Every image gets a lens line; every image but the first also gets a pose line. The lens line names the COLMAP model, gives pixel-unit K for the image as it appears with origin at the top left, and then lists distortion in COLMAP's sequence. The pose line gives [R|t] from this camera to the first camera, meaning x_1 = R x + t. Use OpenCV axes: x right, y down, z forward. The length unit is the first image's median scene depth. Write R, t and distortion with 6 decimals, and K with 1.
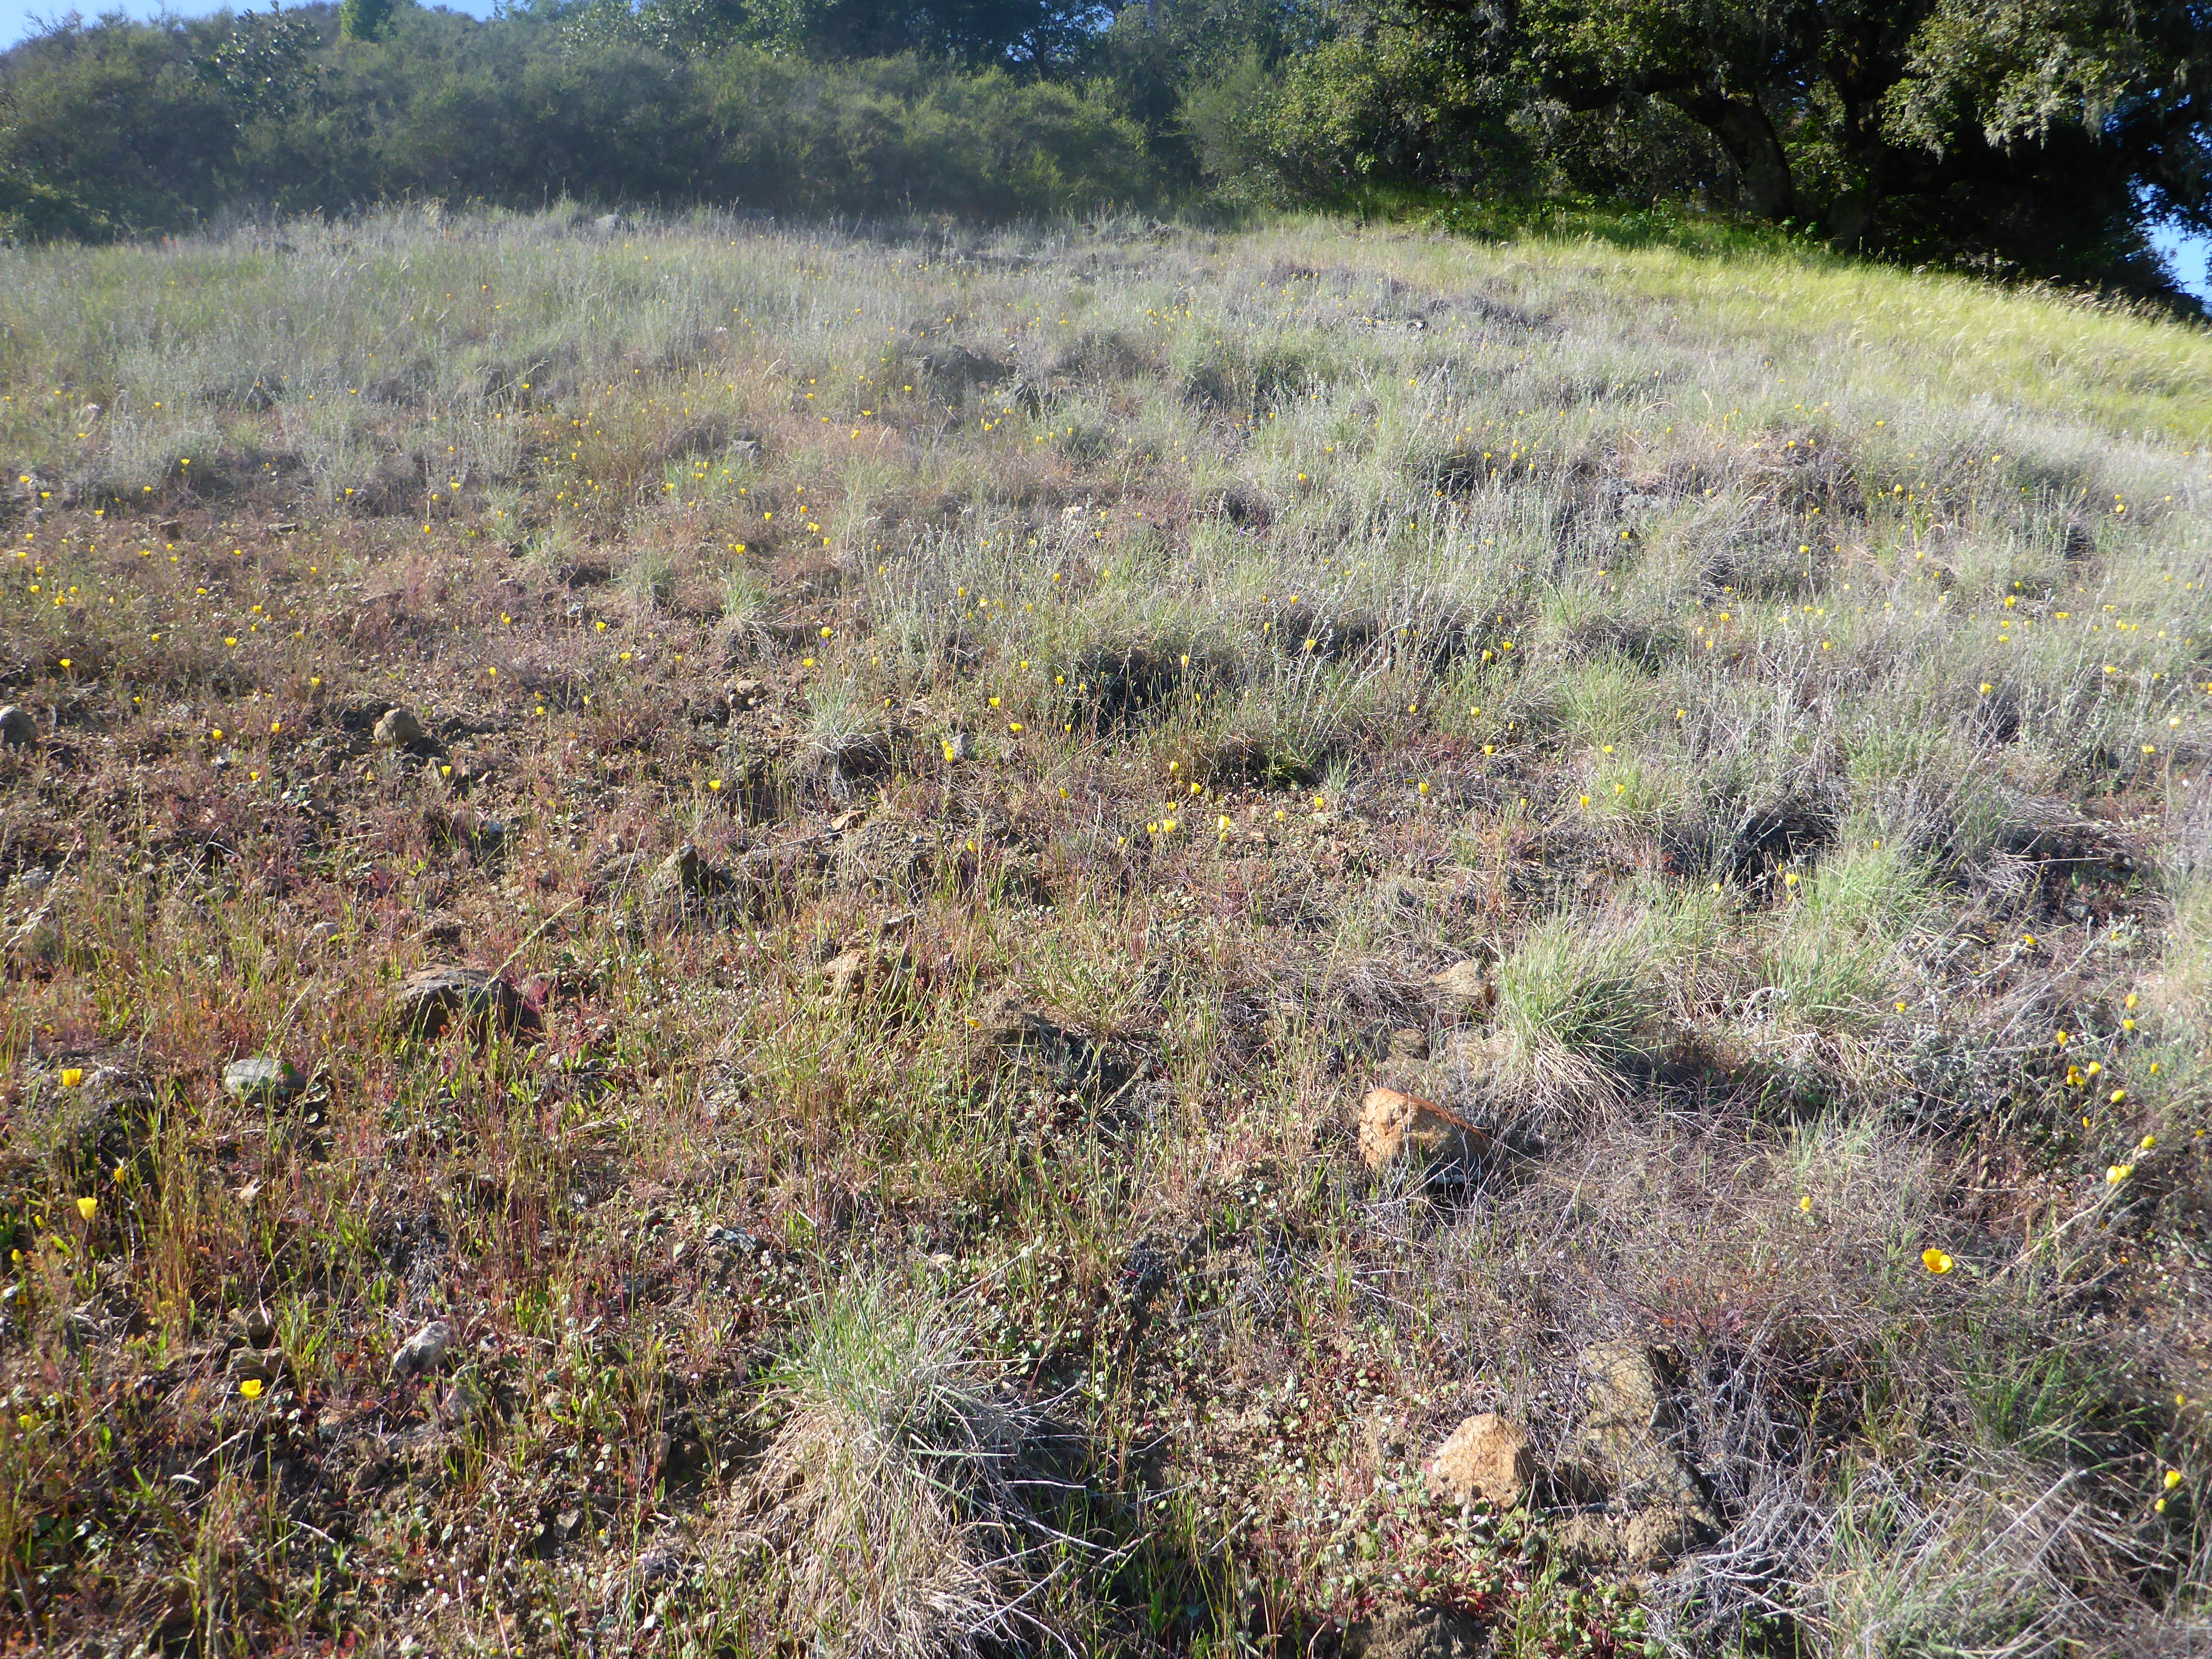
lens RADIAL K [[1803.7, 0, 1104.4], [0, 1803.7, 828.1], [0, 0, 1]] dist [-0.013715, -0.006387]
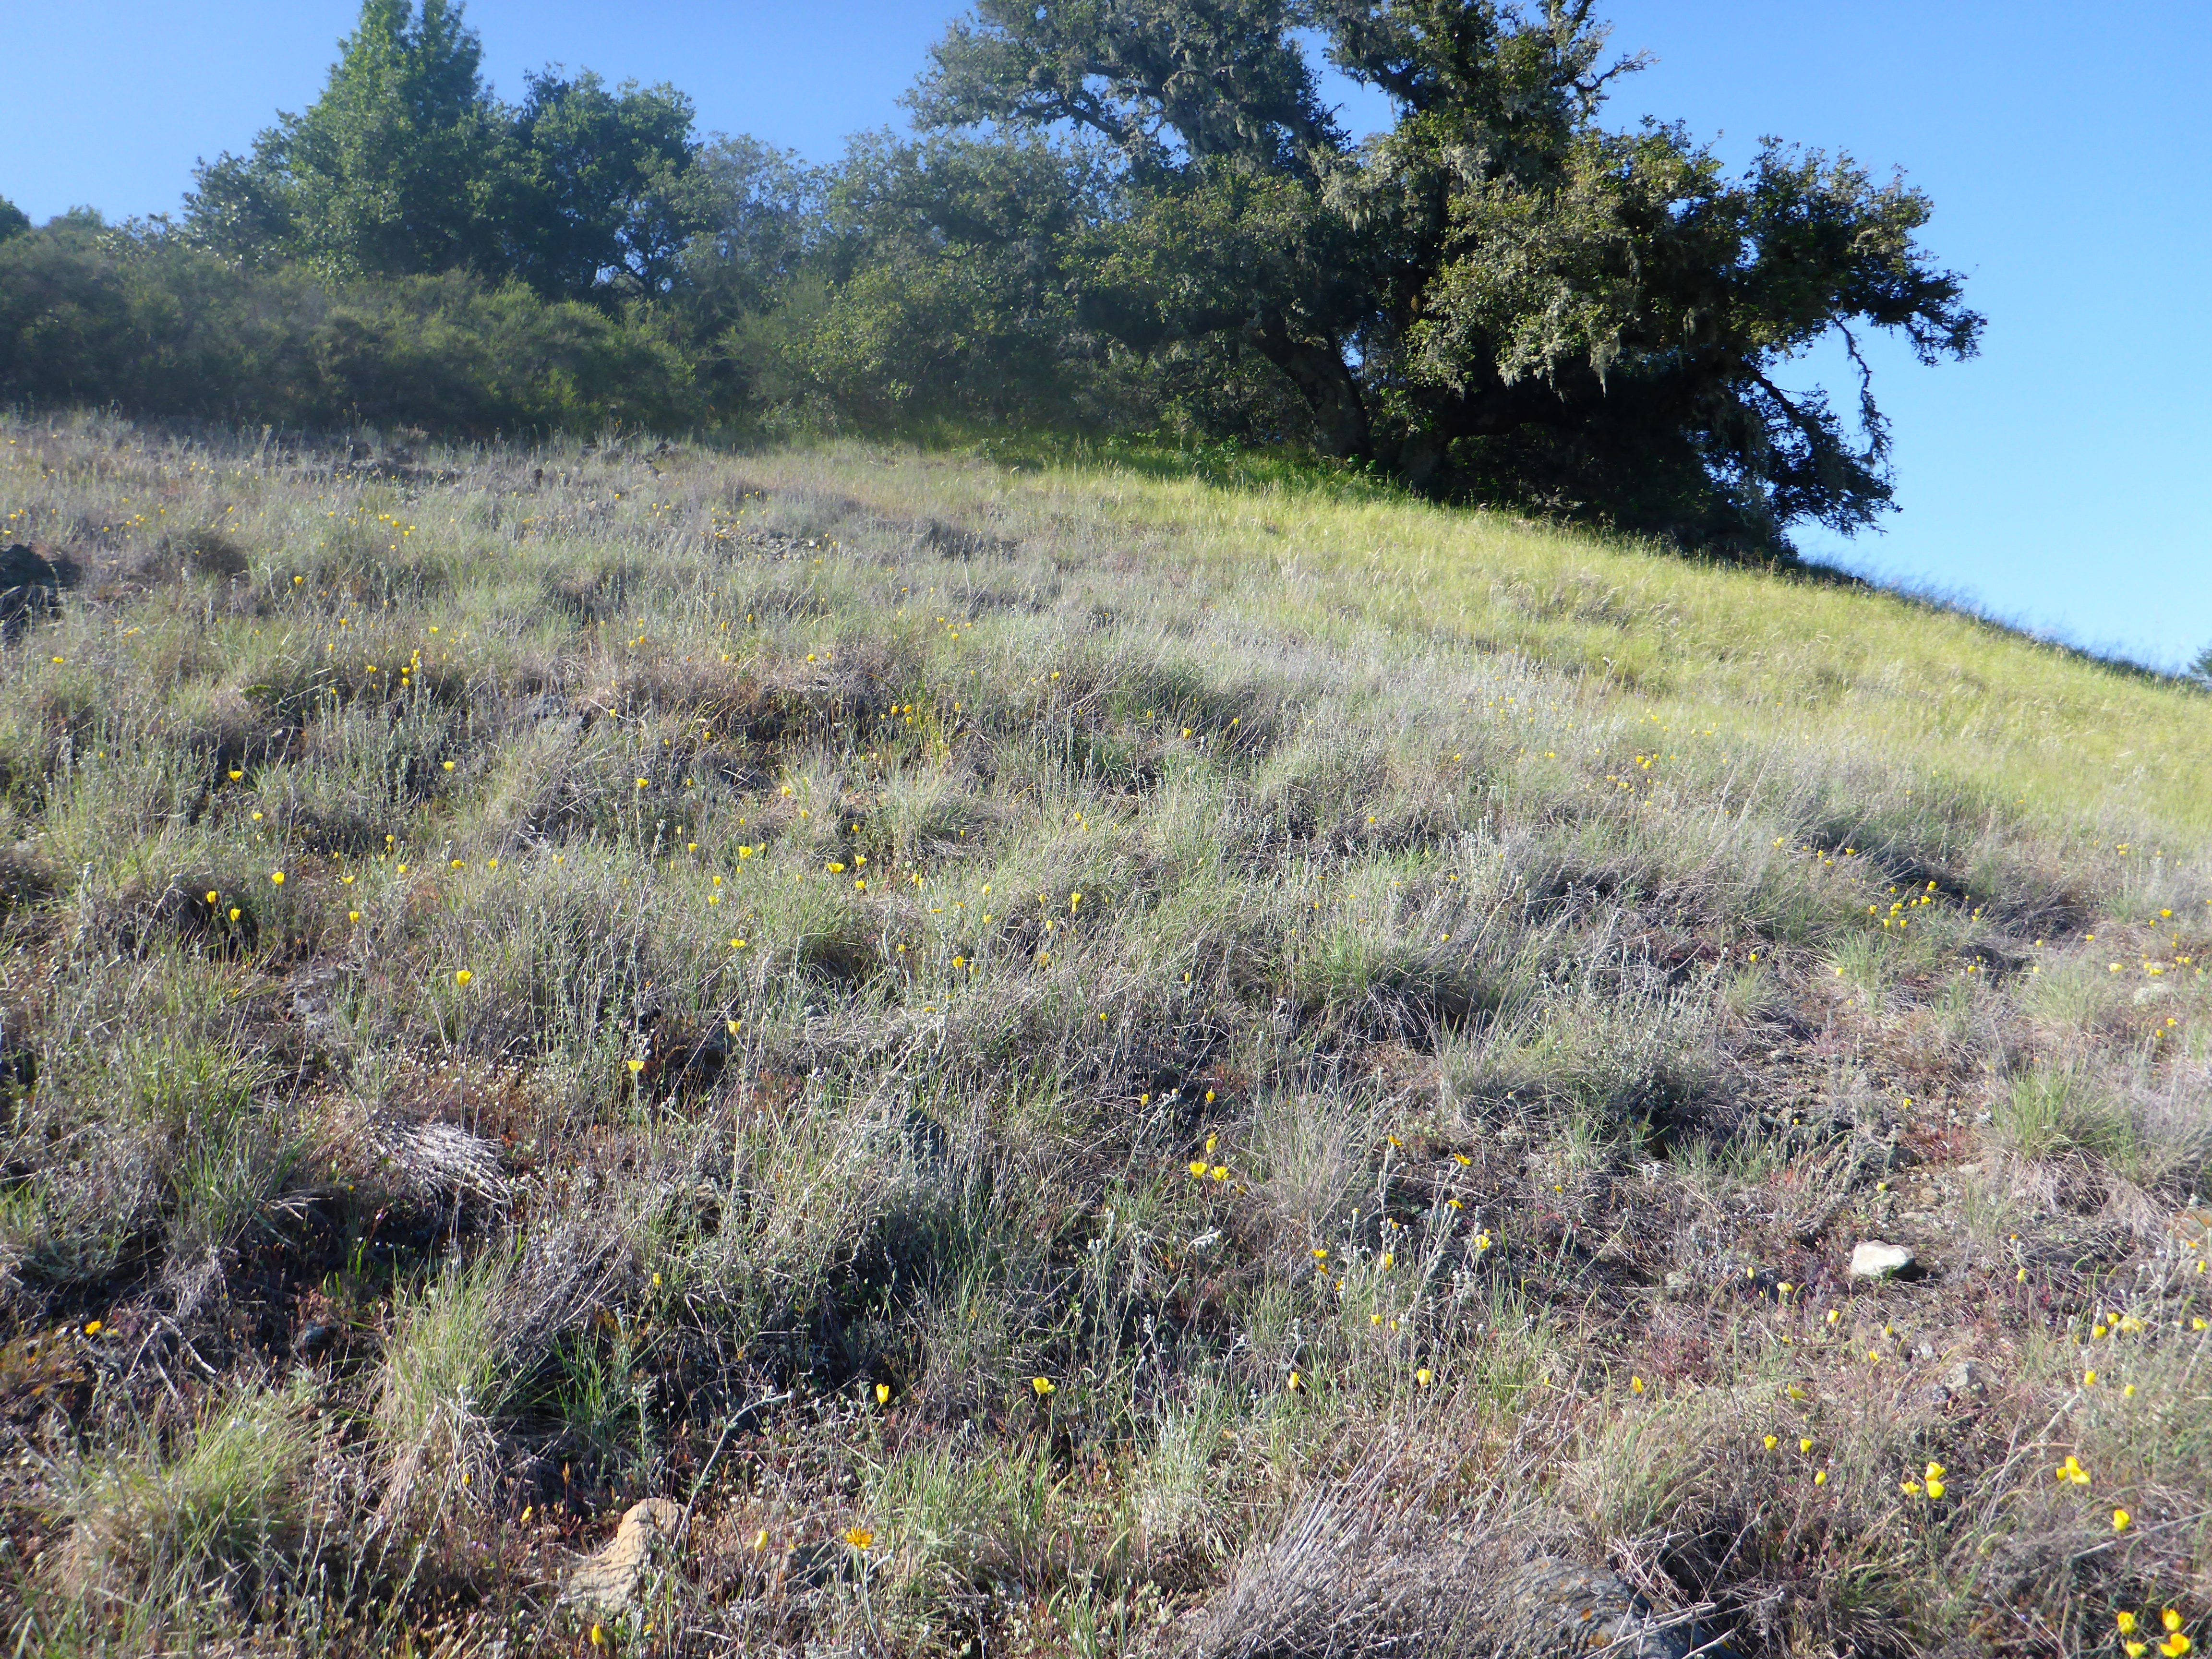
lens RADIAL K [[1803.7, 0, 1107.8], [0, 1803.7, 829.2], [0, 0, 1]] dist [-0.013715, -0.006387]
pose [[0.993468, -0.001317, 0.114107, 0.156159], [0.015859, 0.991823, -0.126630, -0.010615], [-0.113007, 0.127612, 0.985365, 0.064901]]
